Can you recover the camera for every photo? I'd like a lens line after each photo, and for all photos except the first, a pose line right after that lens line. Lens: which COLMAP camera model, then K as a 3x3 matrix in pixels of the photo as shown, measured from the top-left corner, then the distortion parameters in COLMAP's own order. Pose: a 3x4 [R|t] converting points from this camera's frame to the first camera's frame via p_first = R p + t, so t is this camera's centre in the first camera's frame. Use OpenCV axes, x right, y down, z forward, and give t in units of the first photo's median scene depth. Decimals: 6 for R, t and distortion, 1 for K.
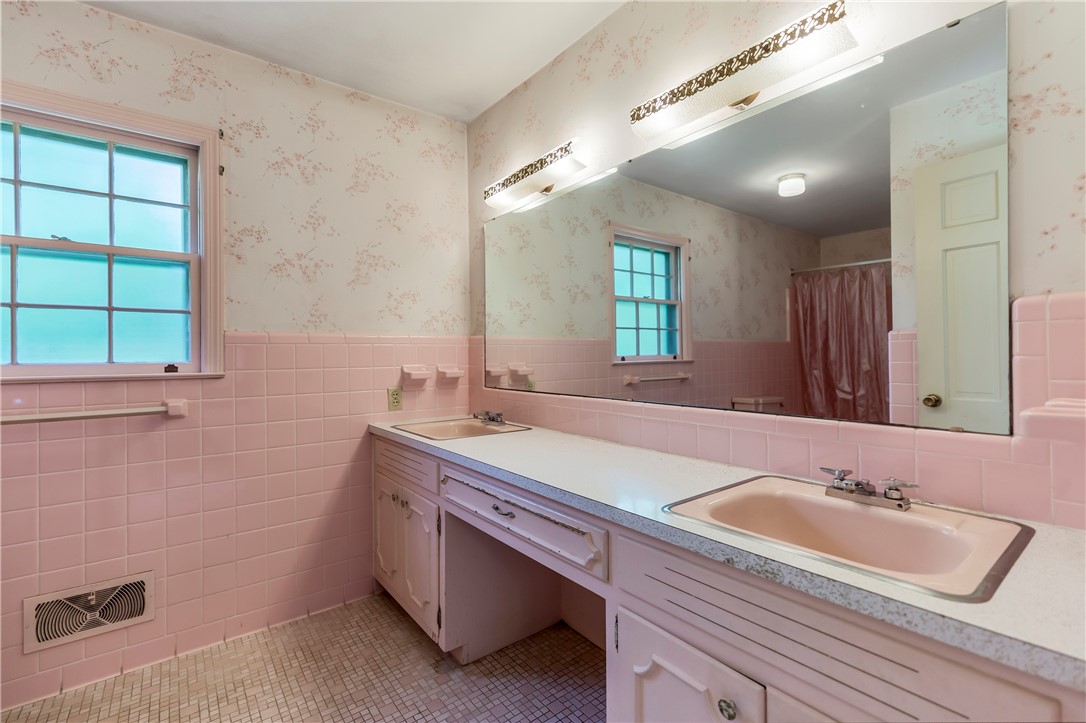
lens RADIAL K [[485.5, 0, 544.9], [0, 485.5, 354.7], [0, 0, 1]] dist [0.006512, 0.000322]
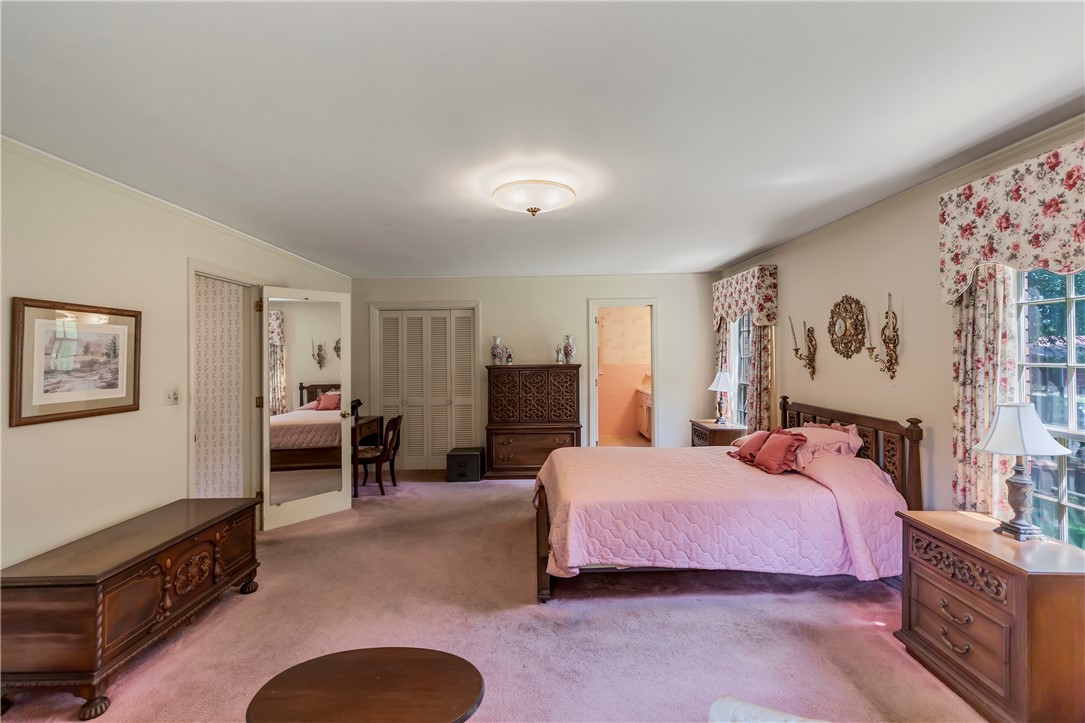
lens RADIAL K [[485.1, 0, 542.6], [0, 485.1, 357.5], [0, 0, 1]] dist [0.006512, 0.000322]
pose [[0.784869, 0.001971, -0.619659, 1.423948], [0.005630, 0.999931, 0.010310, -0.135889], [0.619636, -0.011581, 0.784804, -2.436702]]
